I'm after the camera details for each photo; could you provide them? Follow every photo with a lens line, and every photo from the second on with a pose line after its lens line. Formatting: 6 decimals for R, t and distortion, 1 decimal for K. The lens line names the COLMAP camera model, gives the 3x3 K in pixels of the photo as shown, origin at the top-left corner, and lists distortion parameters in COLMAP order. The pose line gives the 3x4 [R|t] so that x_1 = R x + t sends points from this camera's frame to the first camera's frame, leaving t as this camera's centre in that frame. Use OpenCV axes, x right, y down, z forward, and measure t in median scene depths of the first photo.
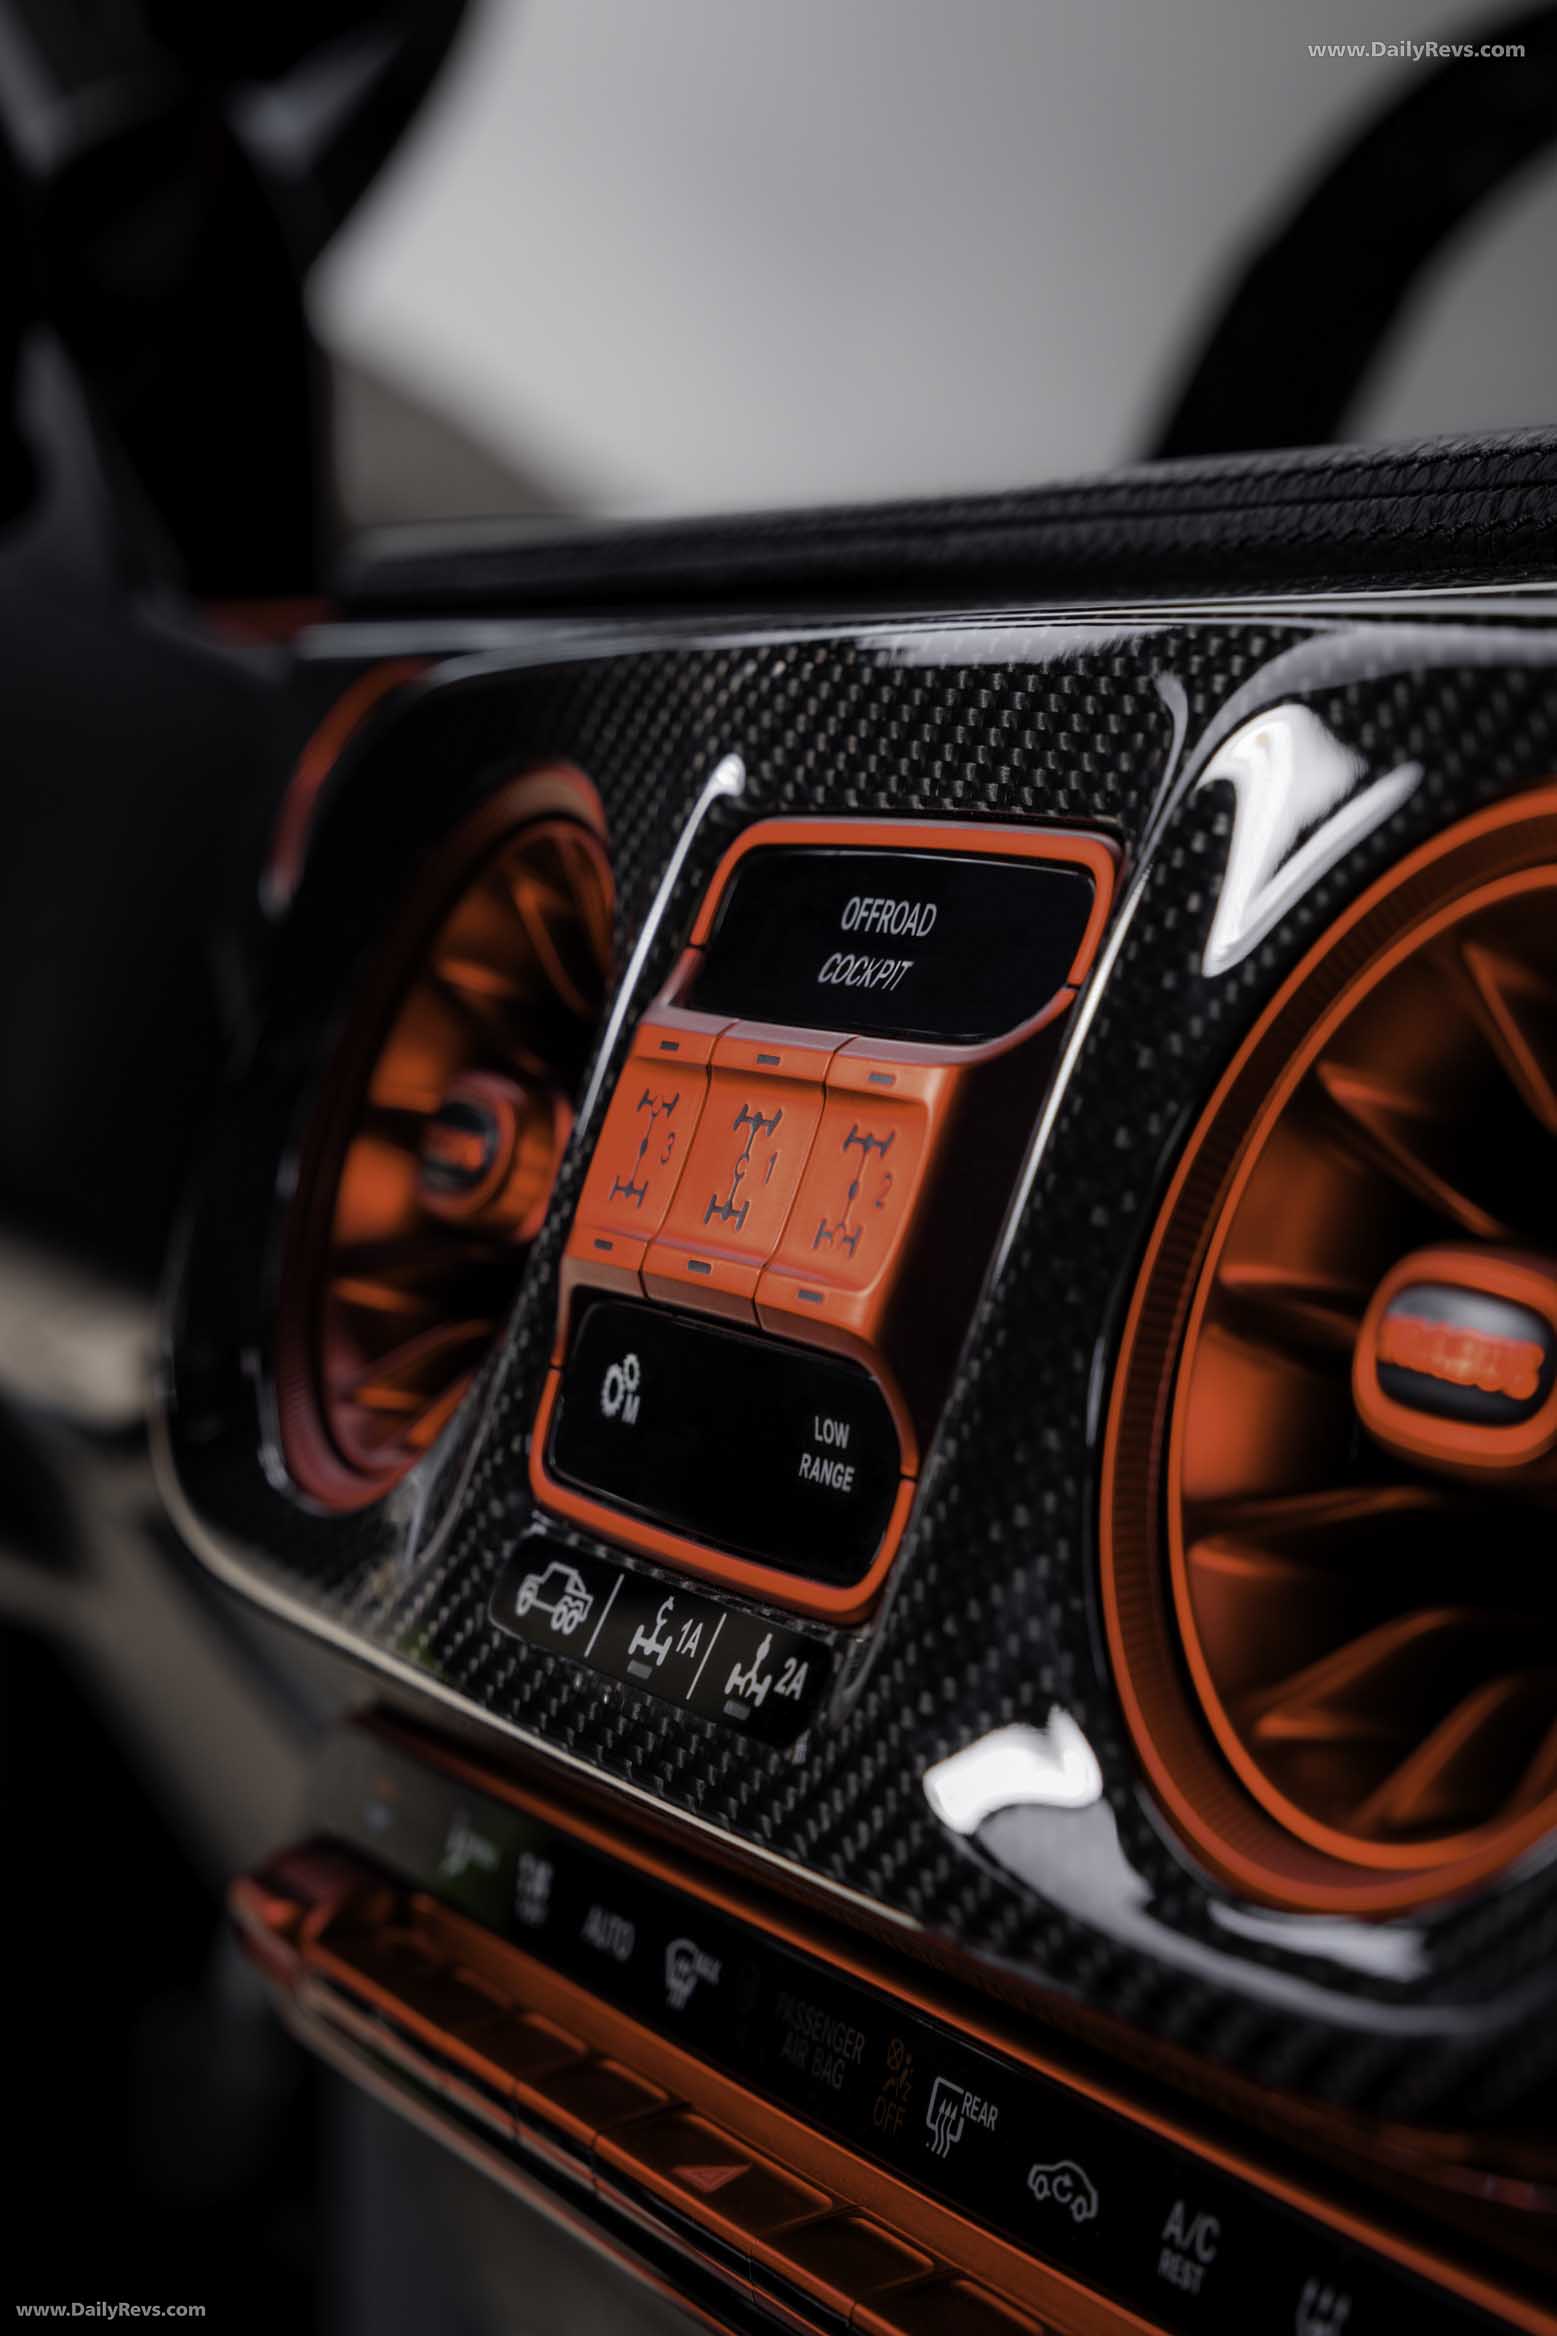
lens RADIAL K [[4858.1, 0, 771.4], [0, 4858.1, 1181.8], [0, 0, 1]] dist [0.024923, 0.000000]
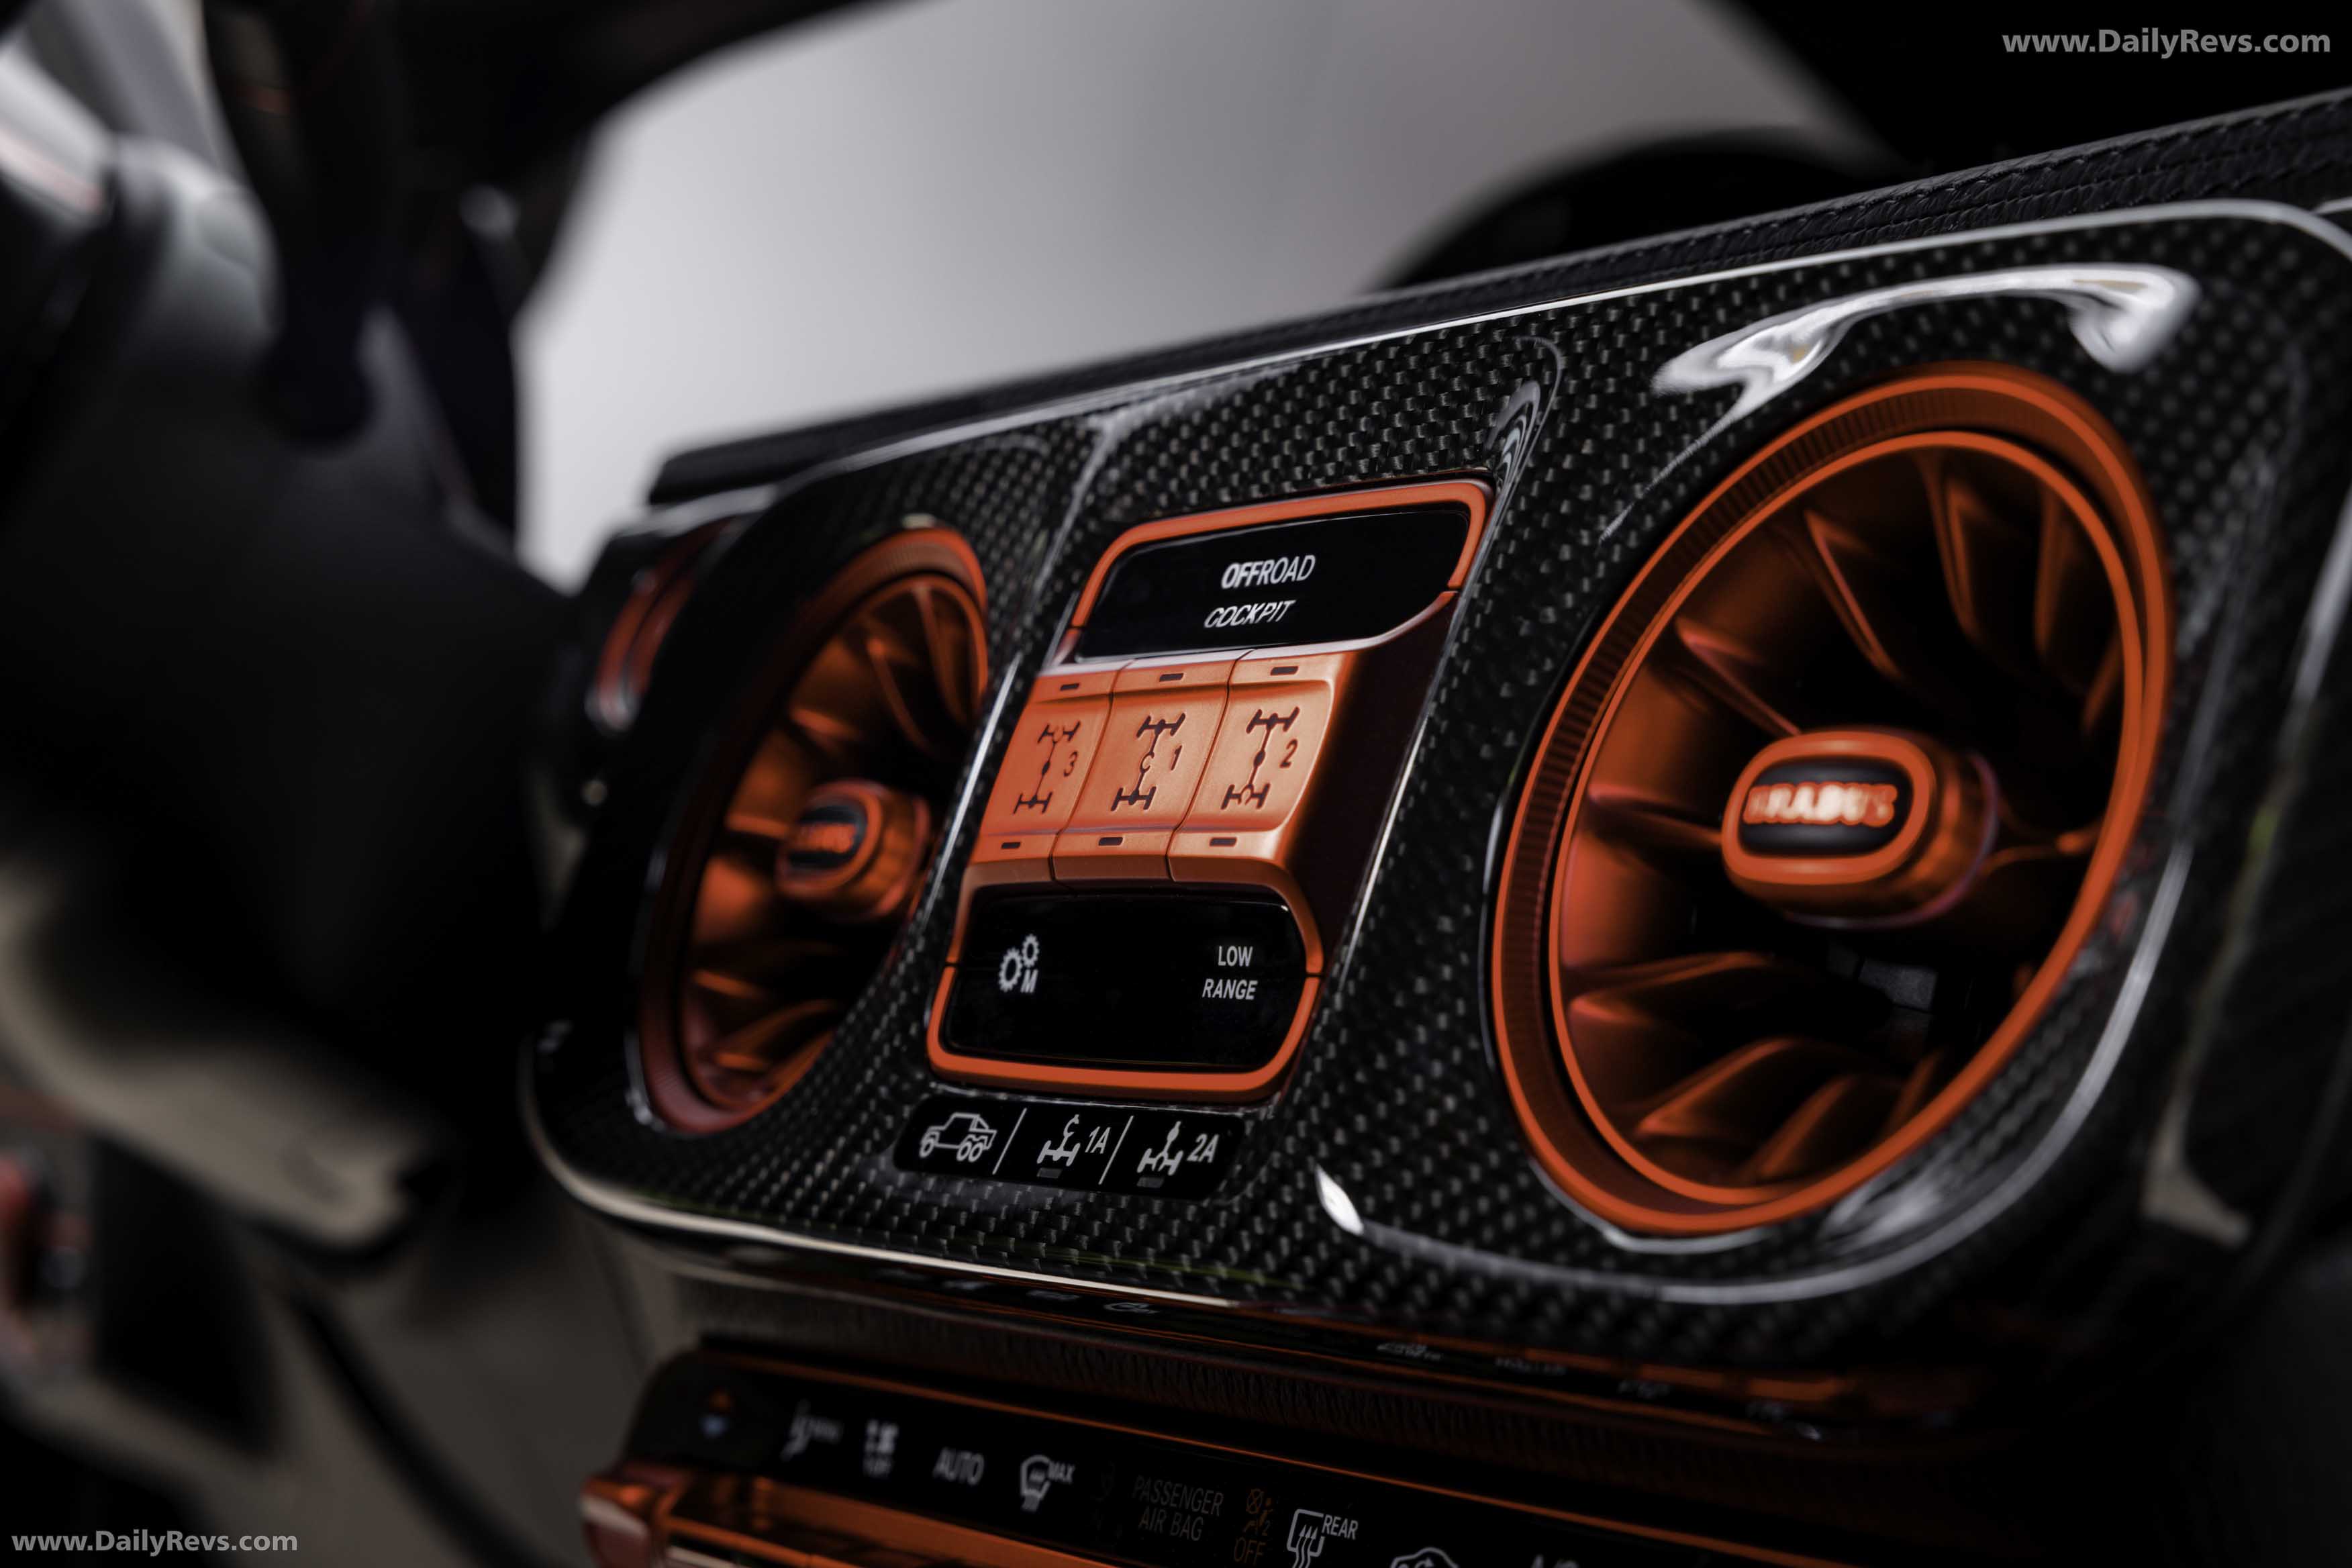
lens RADIAL K [[4332.2, 0, 1185.2], [0, 4332.2, 772.1], [0, 0, 1]] dist [0.000327, 0.000000]
pose [[0.991093, 0.048701, 0.123950, -0.131058], [-0.028758, 0.987041, -0.157869, 0.170428], [-0.130032, 0.152898, 0.979650, -0.065701]]
